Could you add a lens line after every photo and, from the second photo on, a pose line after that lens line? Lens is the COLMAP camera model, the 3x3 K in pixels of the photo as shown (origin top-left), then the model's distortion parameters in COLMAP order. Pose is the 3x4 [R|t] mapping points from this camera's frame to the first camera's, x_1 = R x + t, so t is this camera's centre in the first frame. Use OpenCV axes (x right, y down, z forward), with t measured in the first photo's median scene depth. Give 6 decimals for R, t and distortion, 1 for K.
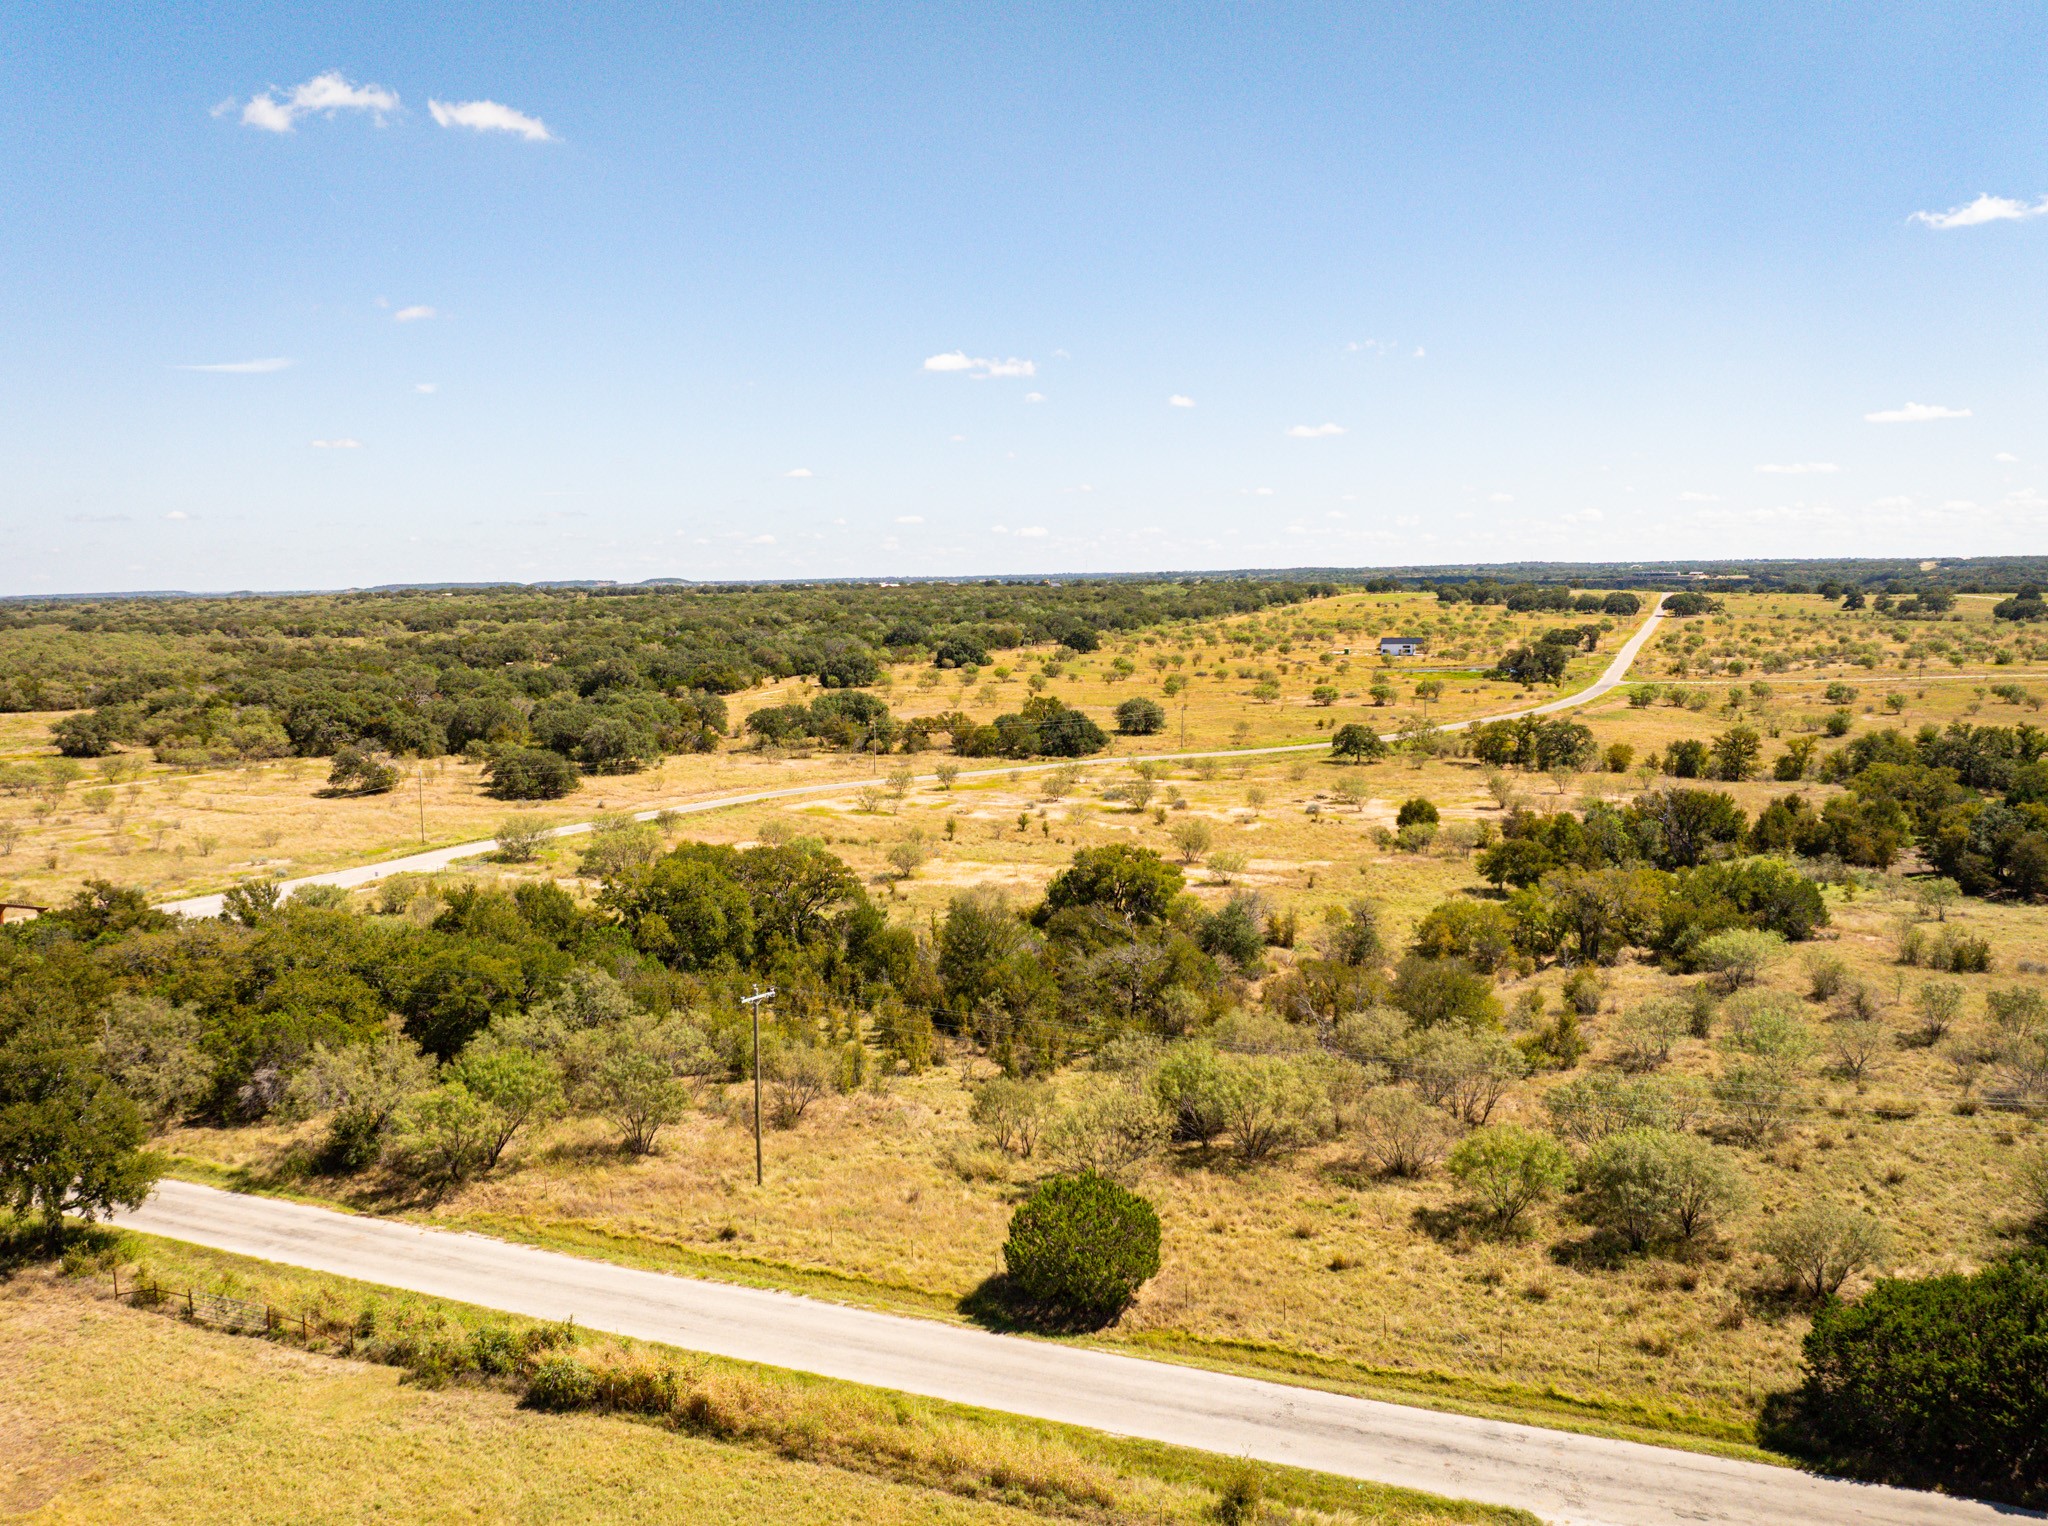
lens RADIAL K [[1431.4, 0, 1023.1], [0, 1431.4, 766.4], [0, 0, 1]] dist [-0.030339, -0.012732]
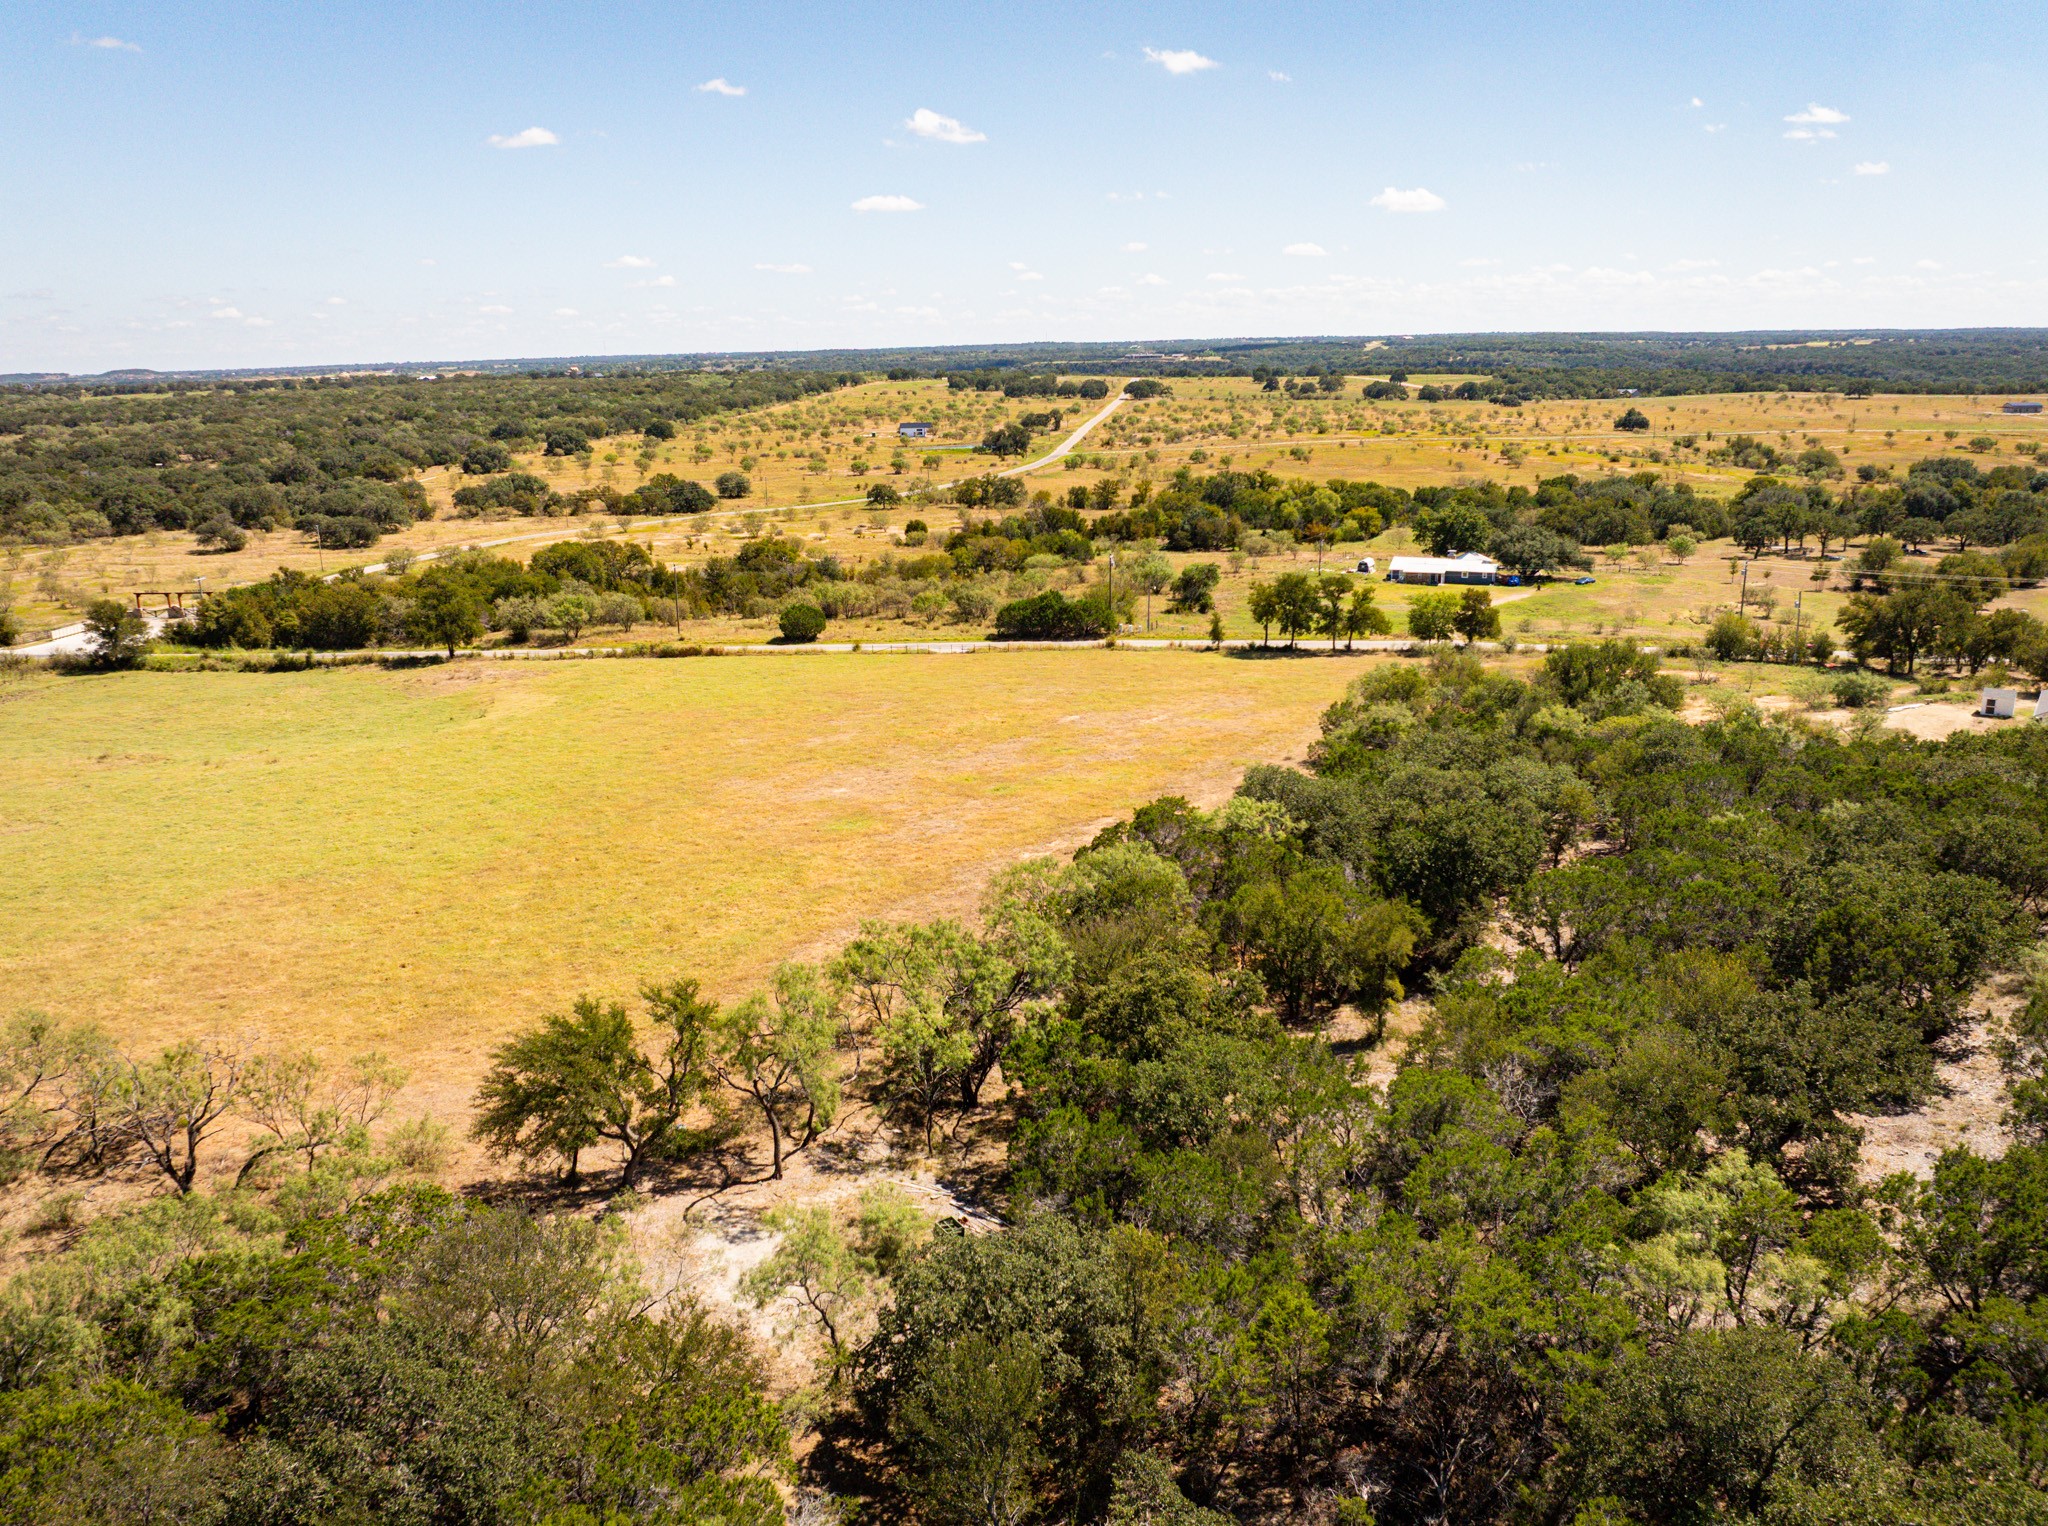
lens RADIAL K [[1431.4, 0, 1024.7], [0, 1431.4, 761.0], [0, 0, 1]] dist [-0.030339, -0.012732]
pose [[0.947982, -0.089703, 0.305424, -0.070555], [0.044714, 0.987485, 0.151239, 0.023493], [-0.315168, -0.129715, 0.940129, -0.320460]]
